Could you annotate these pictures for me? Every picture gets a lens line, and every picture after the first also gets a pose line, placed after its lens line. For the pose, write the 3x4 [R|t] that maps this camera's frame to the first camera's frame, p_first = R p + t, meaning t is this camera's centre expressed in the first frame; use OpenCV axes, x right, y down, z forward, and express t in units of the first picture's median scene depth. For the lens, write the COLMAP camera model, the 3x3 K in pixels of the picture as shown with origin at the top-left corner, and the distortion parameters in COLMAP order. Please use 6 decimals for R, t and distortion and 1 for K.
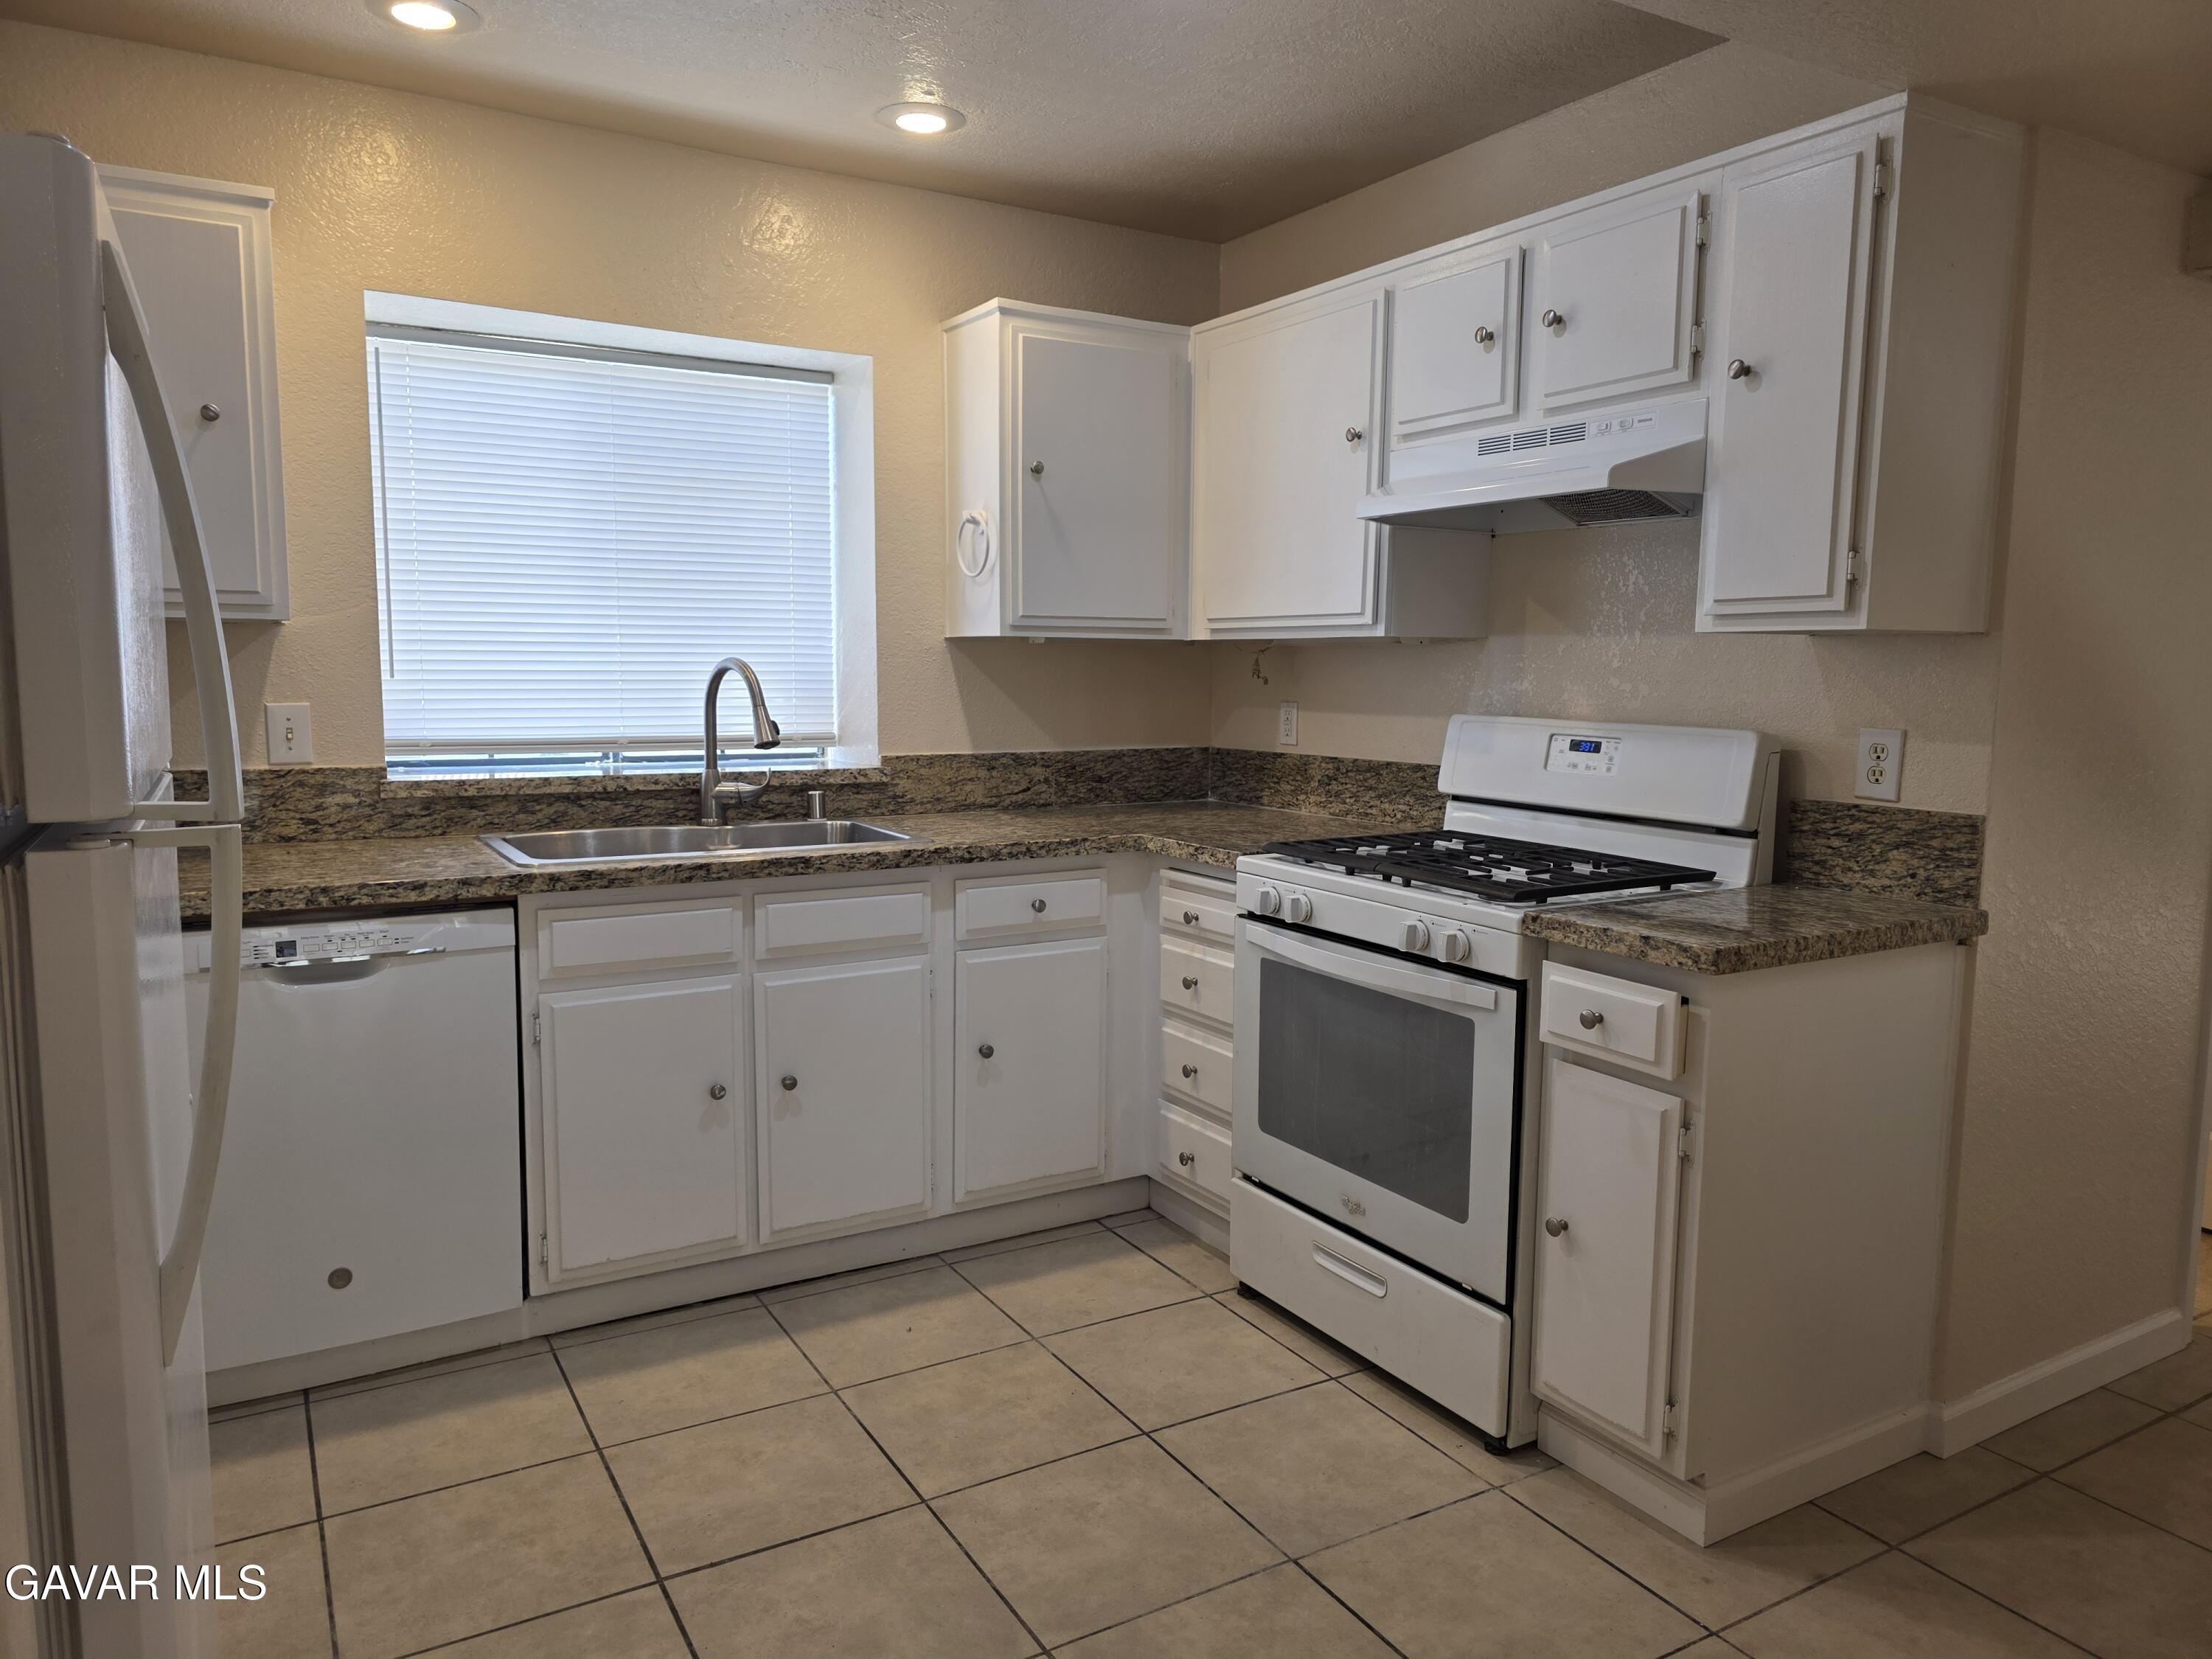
lens RADIAL K [[1493.9, 0, 1106.0], [0, 1493.9, 829.5], [0, 0, 1]] dist [0.048432, -0.046349]
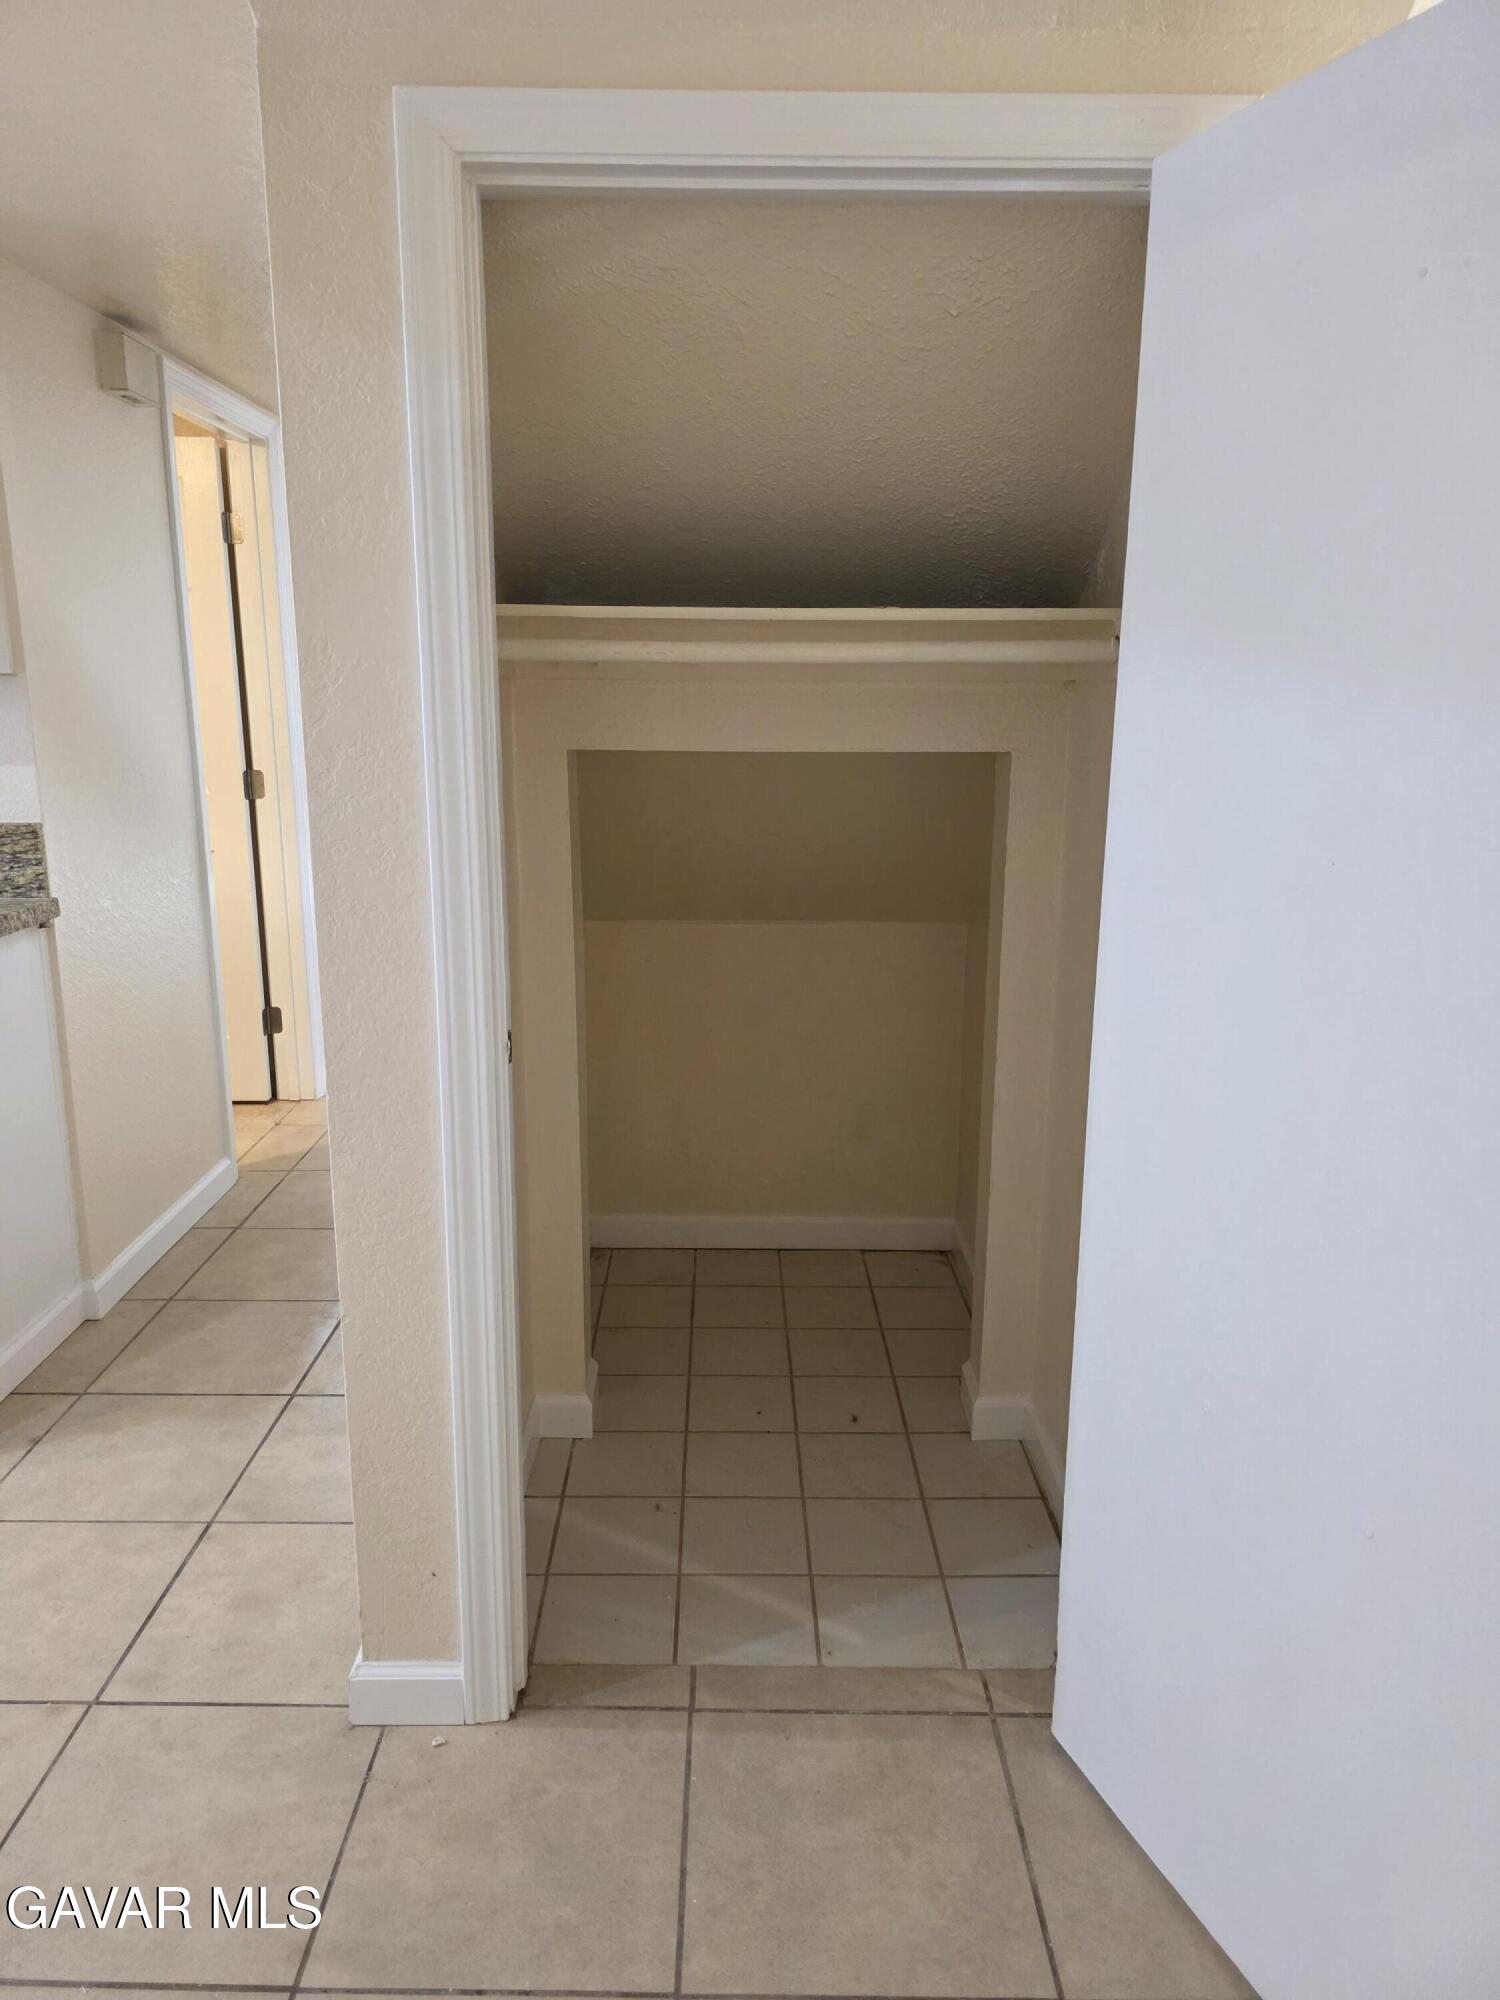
lens RADIAL K [[1350.7, 0, 750.0], [0, 1350.7, 1000.0], [0, 0, 1]] dist [0.048432, -0.046349]
pose [[0.501951, -0.203994, 0.840495, -0.104931], [0.097974, 0.978943, 0.179086, -0.010232], [-0.859329, -0.007546, 0.511367, -0.087571]]
